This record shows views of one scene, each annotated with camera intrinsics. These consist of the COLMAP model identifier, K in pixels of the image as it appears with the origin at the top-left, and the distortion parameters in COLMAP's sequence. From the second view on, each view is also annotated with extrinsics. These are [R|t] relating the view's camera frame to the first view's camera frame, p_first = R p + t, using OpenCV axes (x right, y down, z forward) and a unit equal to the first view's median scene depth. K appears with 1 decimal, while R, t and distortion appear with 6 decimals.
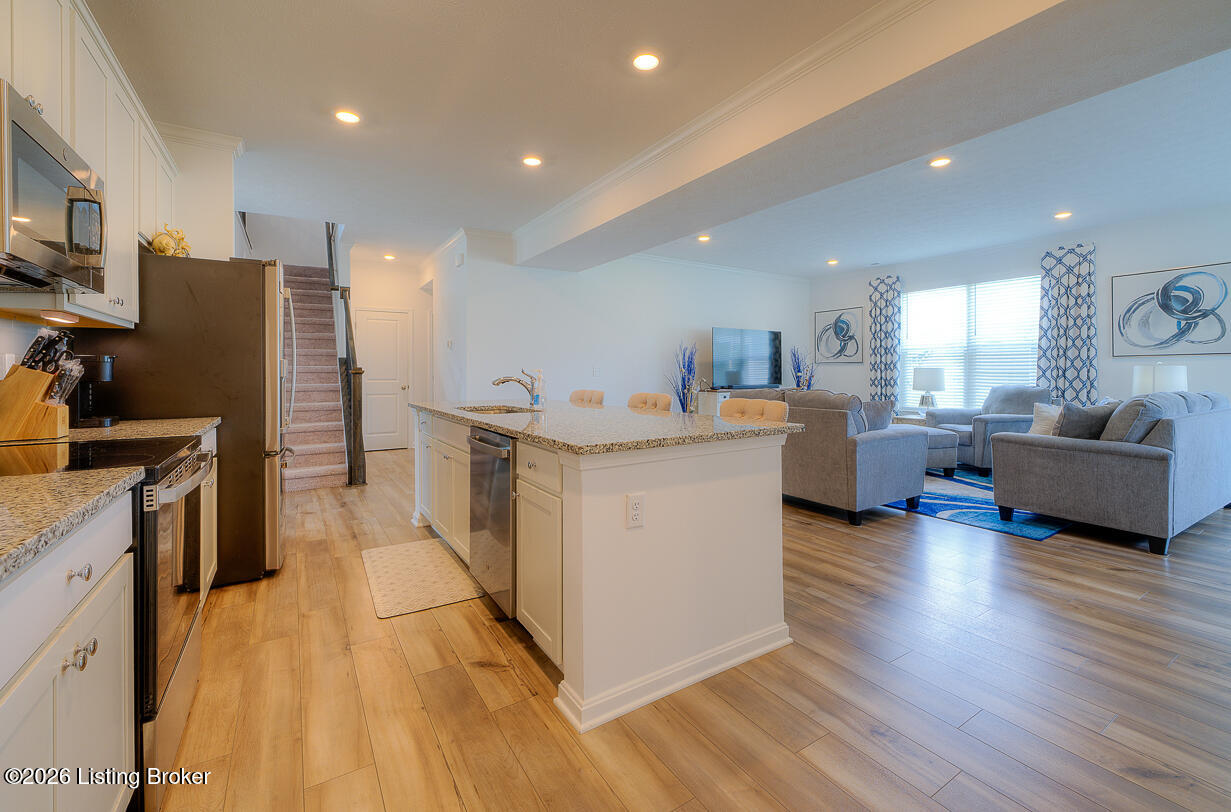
lens RADIAL K [[513.3, 0, 622.6], [0, 513.3, 372.4], [0, 0, 1]] dist [0.001986, -0.000245]
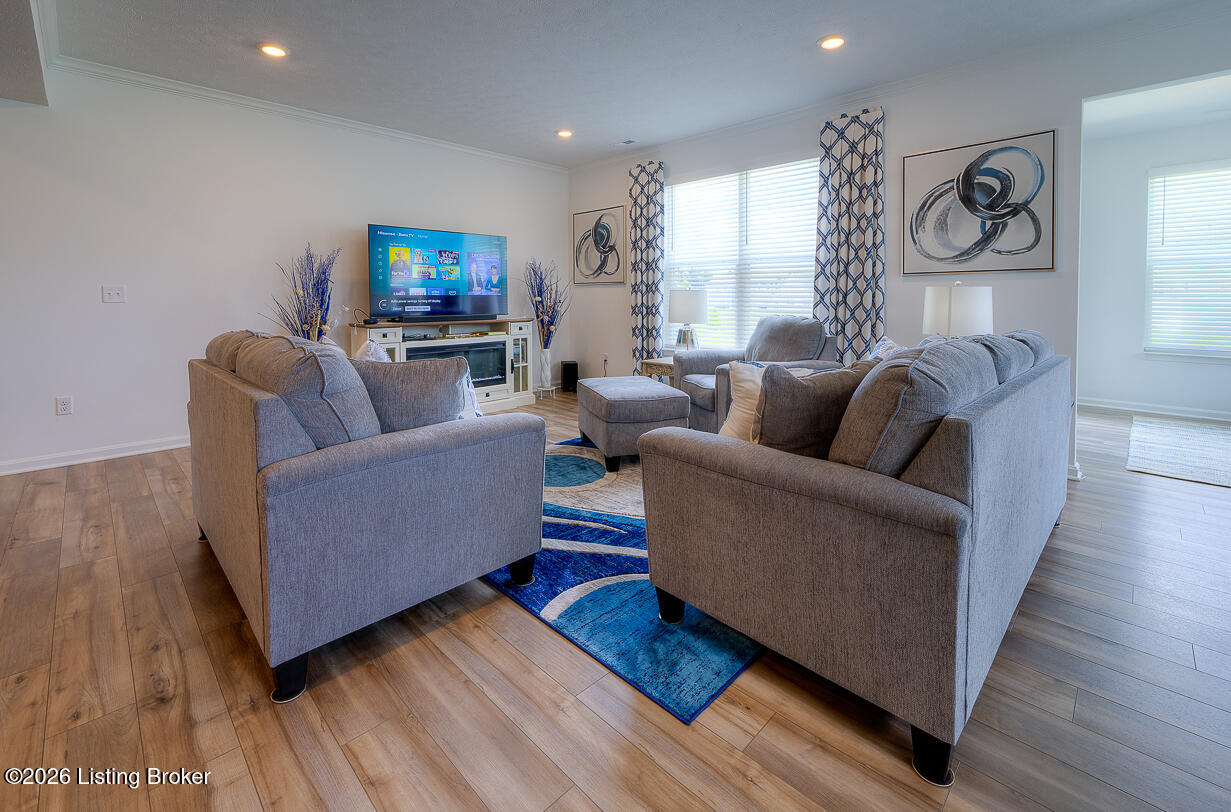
lens RADIAL K [[527.5, 0, 617.1], [0, 527.5, 306.5], [0, 0, 1]] dist [-0.000931, -0.000034]
pose [[0.975740, -0.001122, 0.218929, 0.406115], [-0.003231, 0.999804, 0.019524, -0.000051], [-0.218908, -0.019757, 0.975545, 0.376995]]
